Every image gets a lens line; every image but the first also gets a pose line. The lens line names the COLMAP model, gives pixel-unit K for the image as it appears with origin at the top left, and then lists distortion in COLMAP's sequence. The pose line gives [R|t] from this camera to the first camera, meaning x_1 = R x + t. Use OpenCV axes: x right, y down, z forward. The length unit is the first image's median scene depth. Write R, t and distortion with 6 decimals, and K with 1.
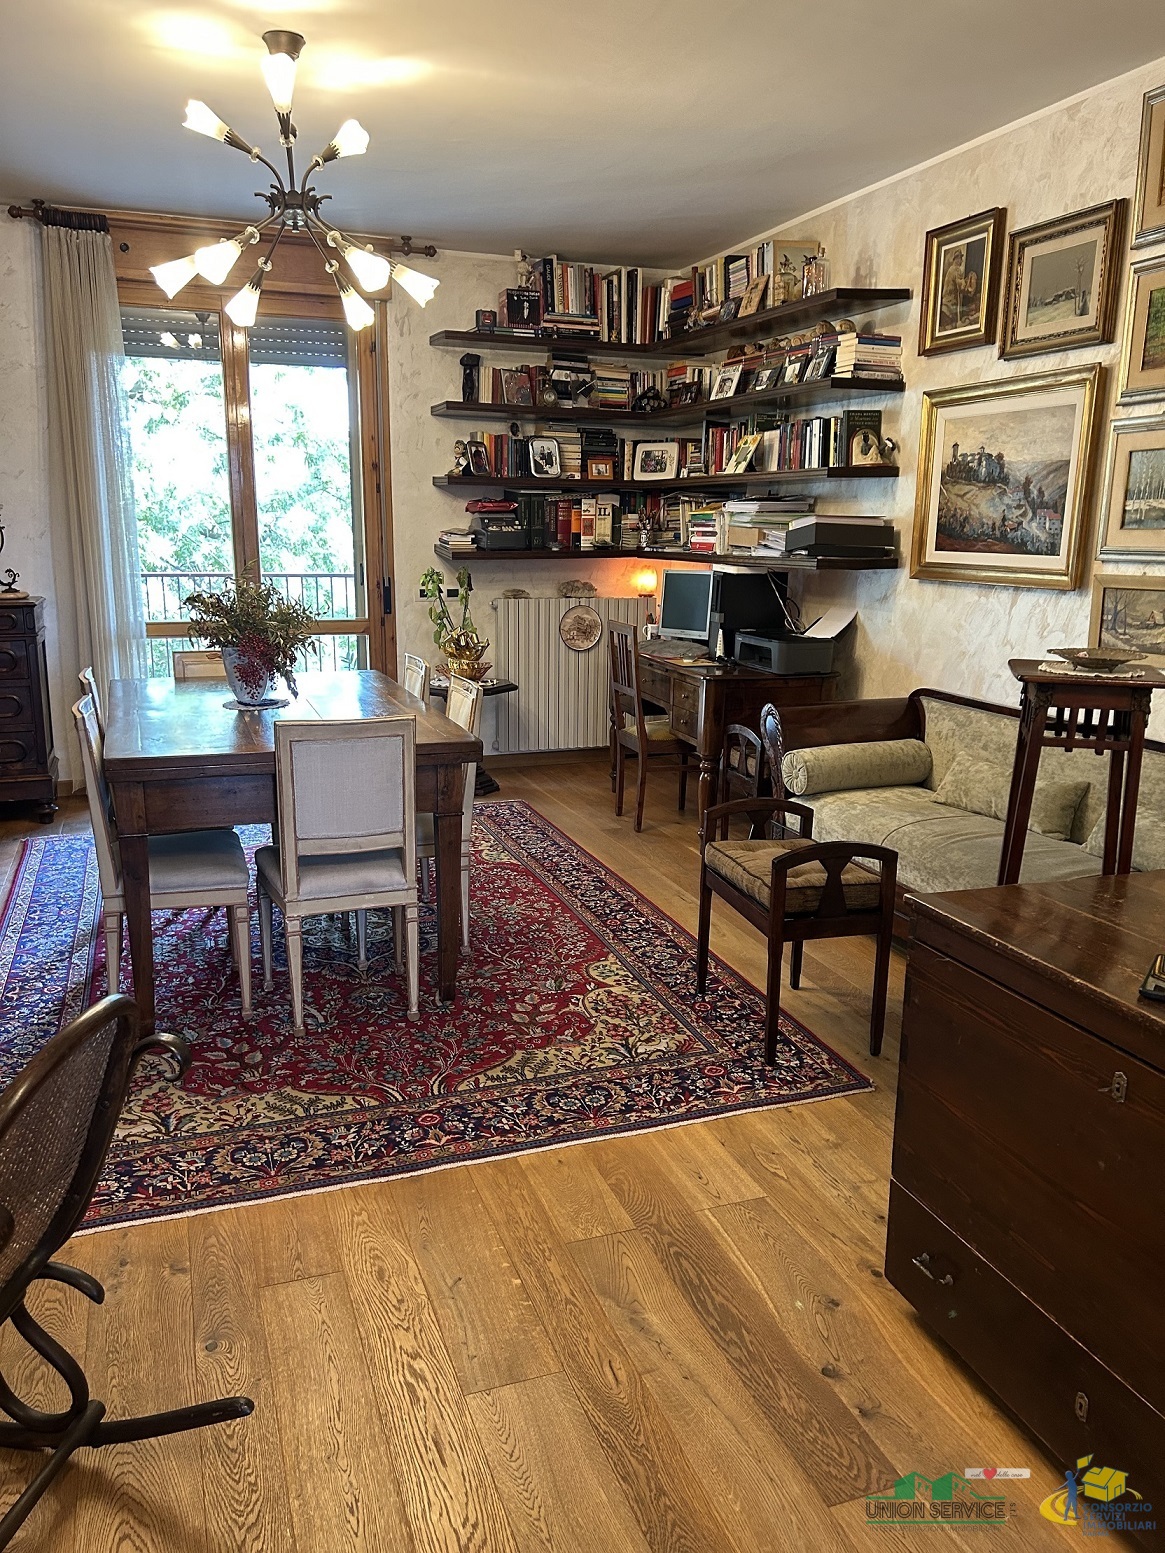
lens RADIAL K [[1172.7, 0, 578.5], [0, 1172.7, 776.1], [0, 0, 1]] dist [0.063256, -0.056127]
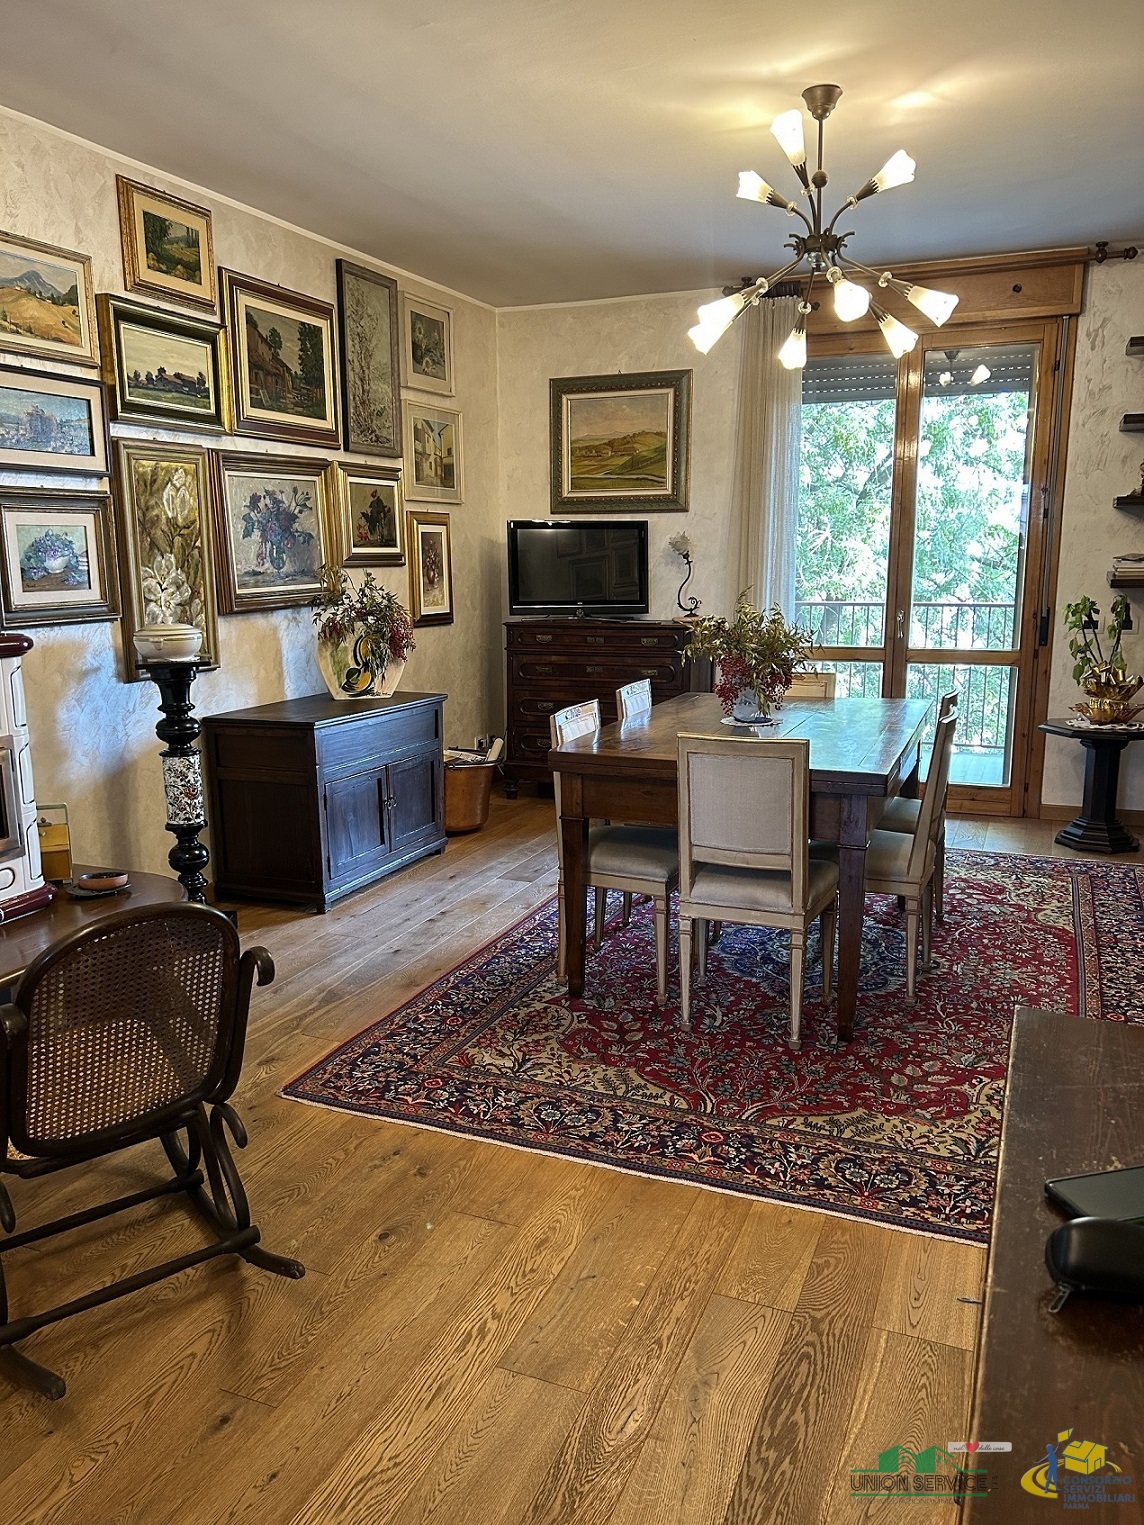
lens RADIAL K [[1151.5, 0, 574.3], [0, 1151.5, 759.4], [0, 0, 1]] dist [0.063256, -0.056127]
pose [[0.743129, 0.108703, -0.660259, 0.356933], [-0.133723, 0.990938, 0.012639, -0.021781], [0.655650, 0.078900, 0.750931, 0.138290]]
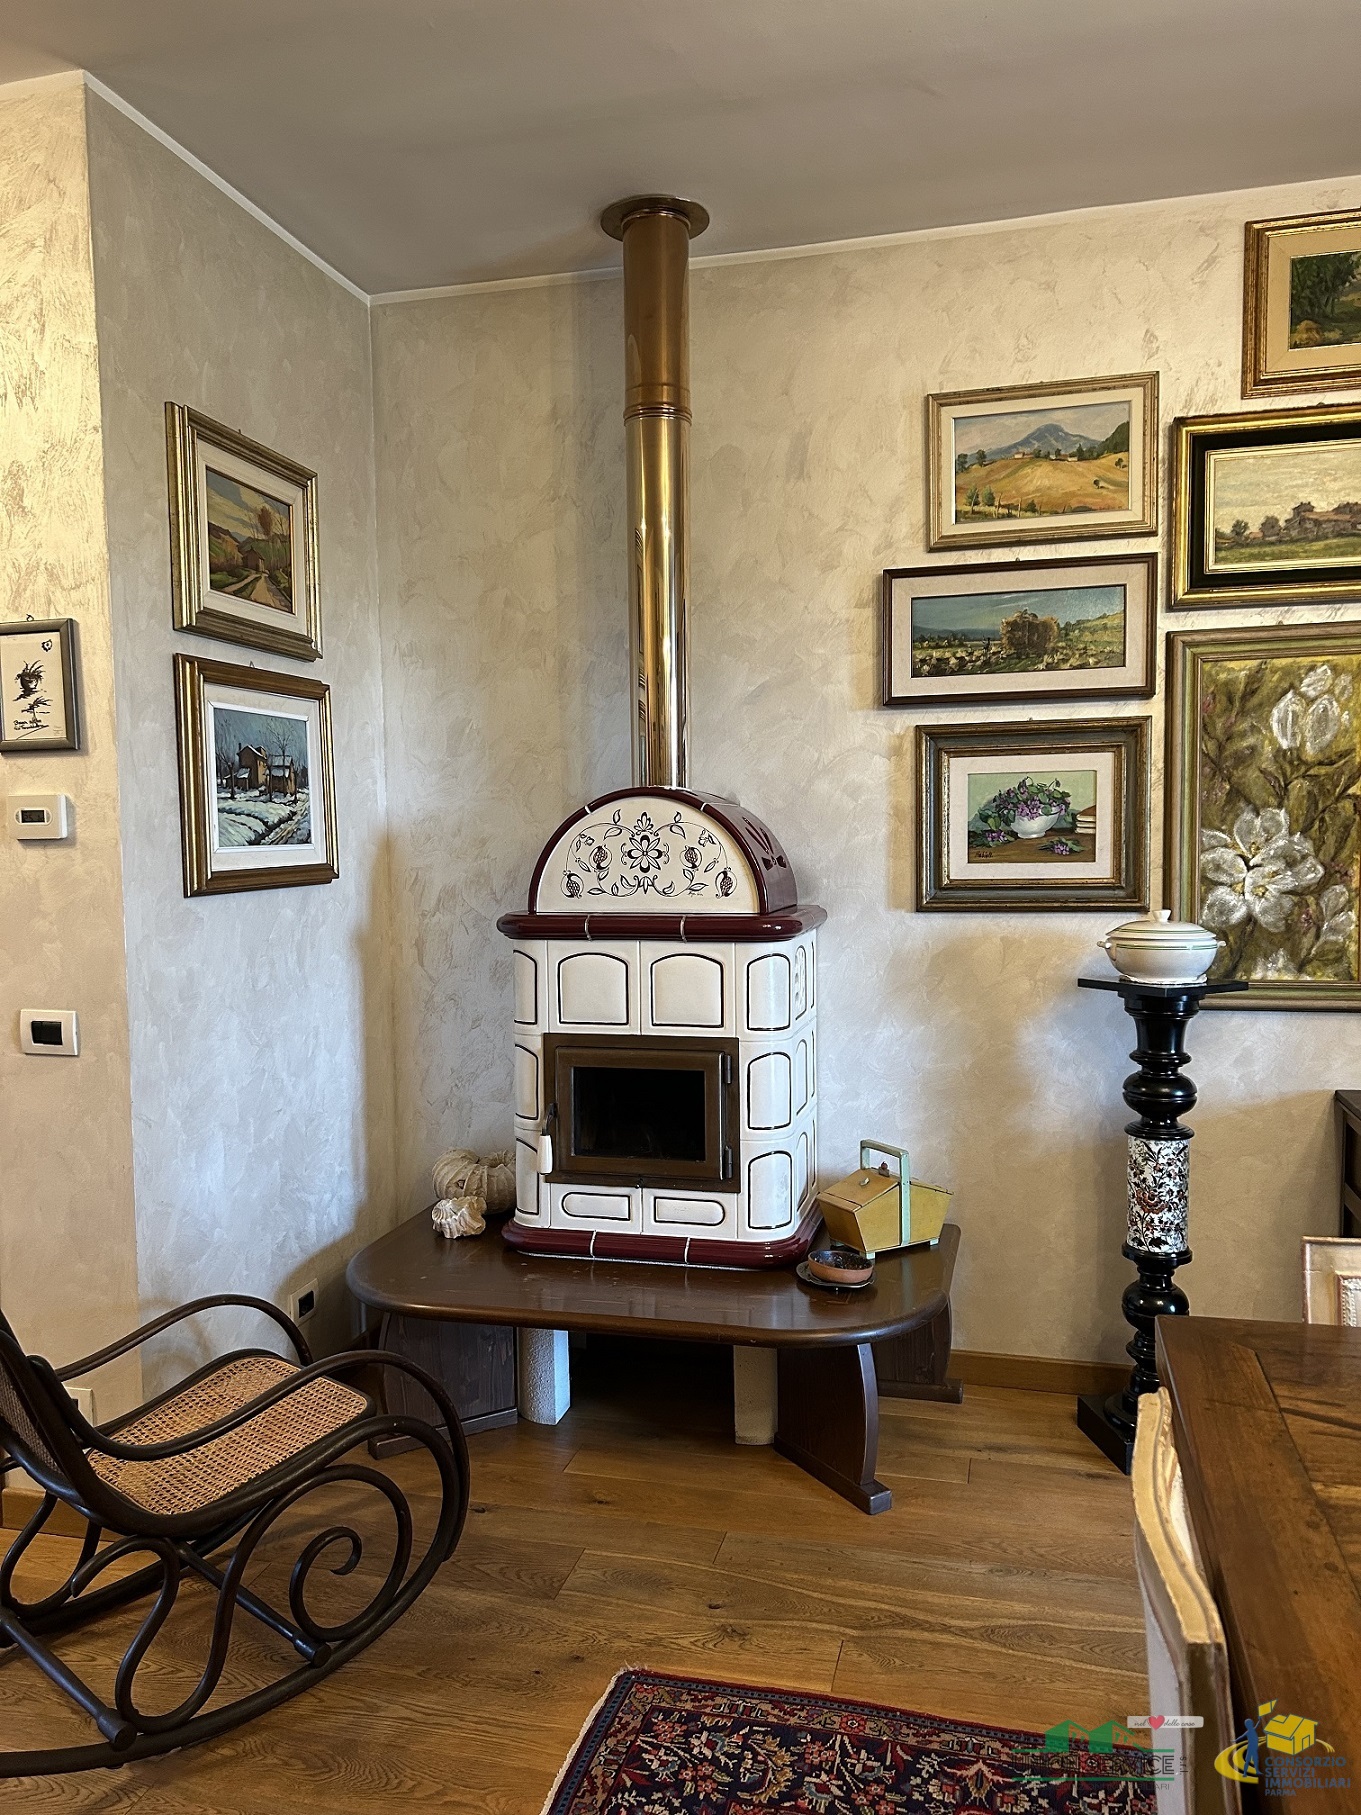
lens RADIAL K [[1370.5, 0, 686.1], [0, 1370.5, 914.6], [0, 0, 1]] dist [0.063256, -0.056127]
pose [[-0.562966, 0.057217, -0.824497, 0.122111], [-0.171023, 0.967944, 0.183946, -0.213399], [0.808591, 0.244563, -0.535134, 1.022639]]
